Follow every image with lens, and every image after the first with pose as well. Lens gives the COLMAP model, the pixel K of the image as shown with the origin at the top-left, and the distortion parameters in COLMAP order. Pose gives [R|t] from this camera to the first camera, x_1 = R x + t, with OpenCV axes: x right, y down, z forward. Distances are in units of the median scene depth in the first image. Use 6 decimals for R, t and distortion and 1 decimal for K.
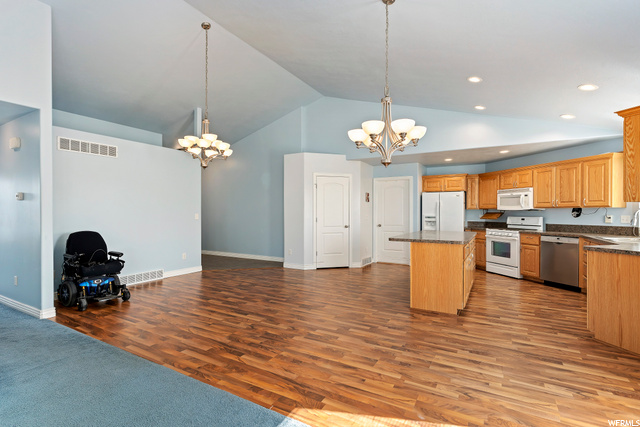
lens RADIAL K [[302.4, 0, 320.0], [0, 302.4, 213.5], [0, 0, 1]] dist [0.001303, 0.000262]
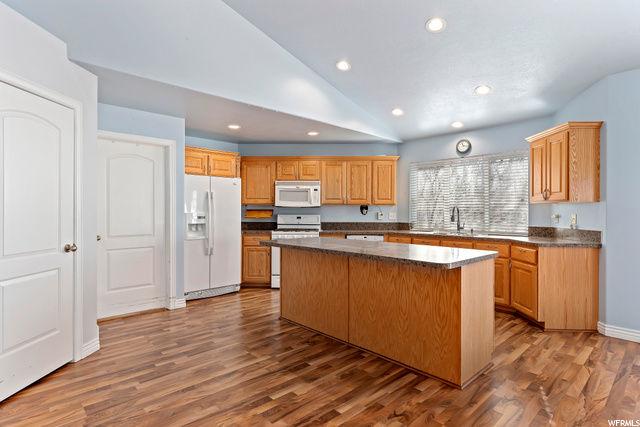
lens RADIAL K [[338.5, 0, 320.0], [0, 338.5, 213.5], [0, 0, 1]] dist [0.003375, 0.000534]
pose [[0.296239, -0.008439, 0.955077, -0.272143], [-0.002084, 0.999953, 0.009482, -0.002002], [-0.955112, -0.004799, 0.296207, 0.821447]]
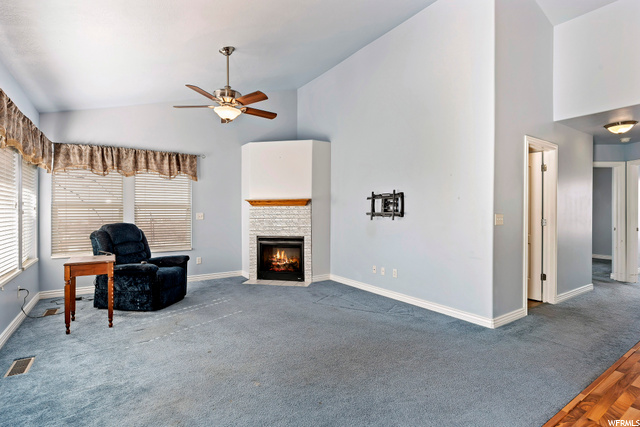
lens RADIAL K [[322.2, 0, 320.0], [0, 322.2, 213.5], [0, 0, 1]] dist [-0.000042, -0.000015]
pose [[-0.444206, 0.006500, -0.895901, 0.303997], [-0.002088, 0.999963, 0.008290, -0.002510], [0.895922, 0.005553, -0.444176, 0.378383]]
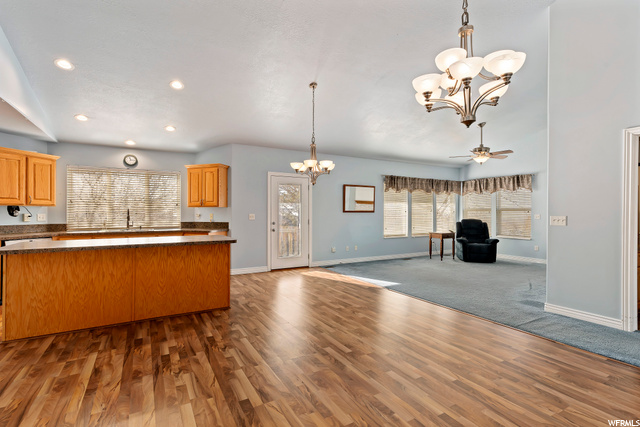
lens RADIAL K [[302.4, 0, 320.0], [0, 302.4, 213.5], [0, 0, 1]] dist [0.001303, 0.000262]
pose [[-0.861255, -0.005427, 0.508145, -0.363653], [-0.002865, 0.999979, 0.005823, -0.003877], [-0.508166, 0.003559, -0.861252, 1.326541]]
